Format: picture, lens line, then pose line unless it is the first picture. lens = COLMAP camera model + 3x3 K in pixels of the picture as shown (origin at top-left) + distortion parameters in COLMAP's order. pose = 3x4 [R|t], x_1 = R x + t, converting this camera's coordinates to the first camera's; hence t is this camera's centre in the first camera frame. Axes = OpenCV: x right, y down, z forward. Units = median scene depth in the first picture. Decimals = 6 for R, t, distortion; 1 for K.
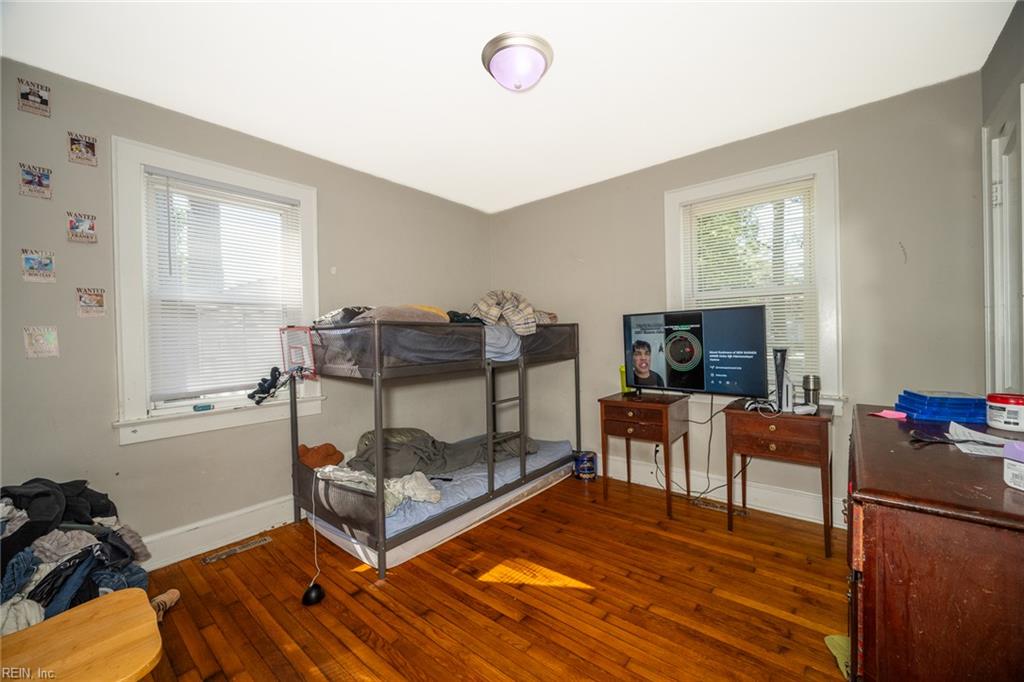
lens RADIAL K [[407.7, 0, 517.2], [0, 407.7, 342.0], [0, 0, 1]] dist [-0.000943, -0.000052]
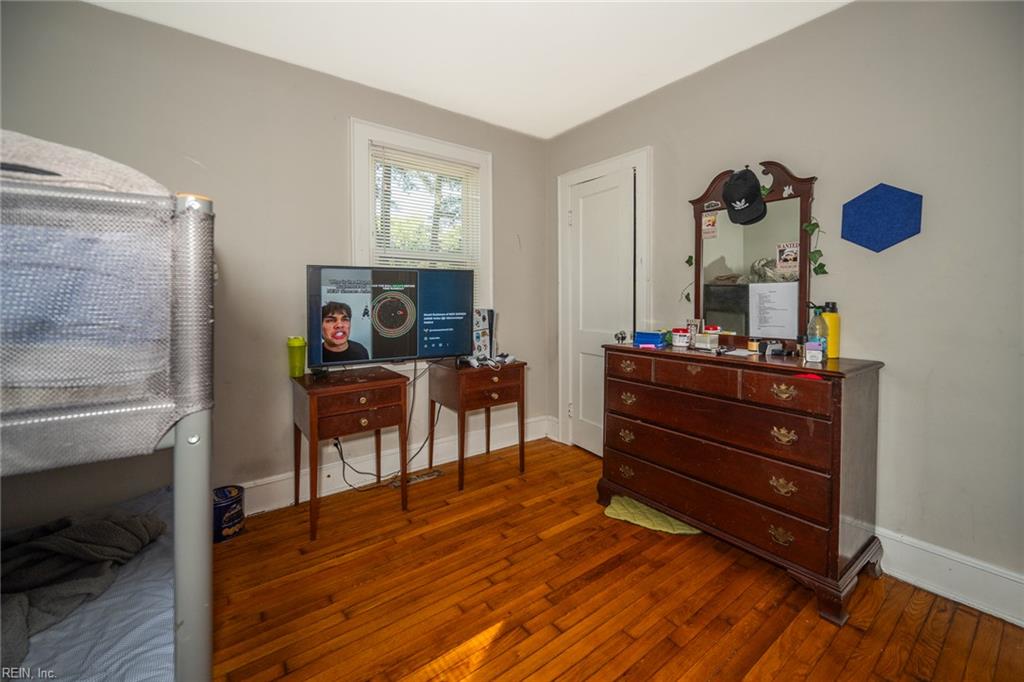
lens RADIAL K [[414.3, 0, 515.1], [0, 414.3, 307.1], [0, 0, 1]] dist [-0.001461, -0.000134]
pose [[0.228760, 0.002010, 0.973481, -0.405840], [0.007429, 0.999965, -0.003810, 0.012641], [-0.973454, 0.008103, 0.228738, 0.571997]]
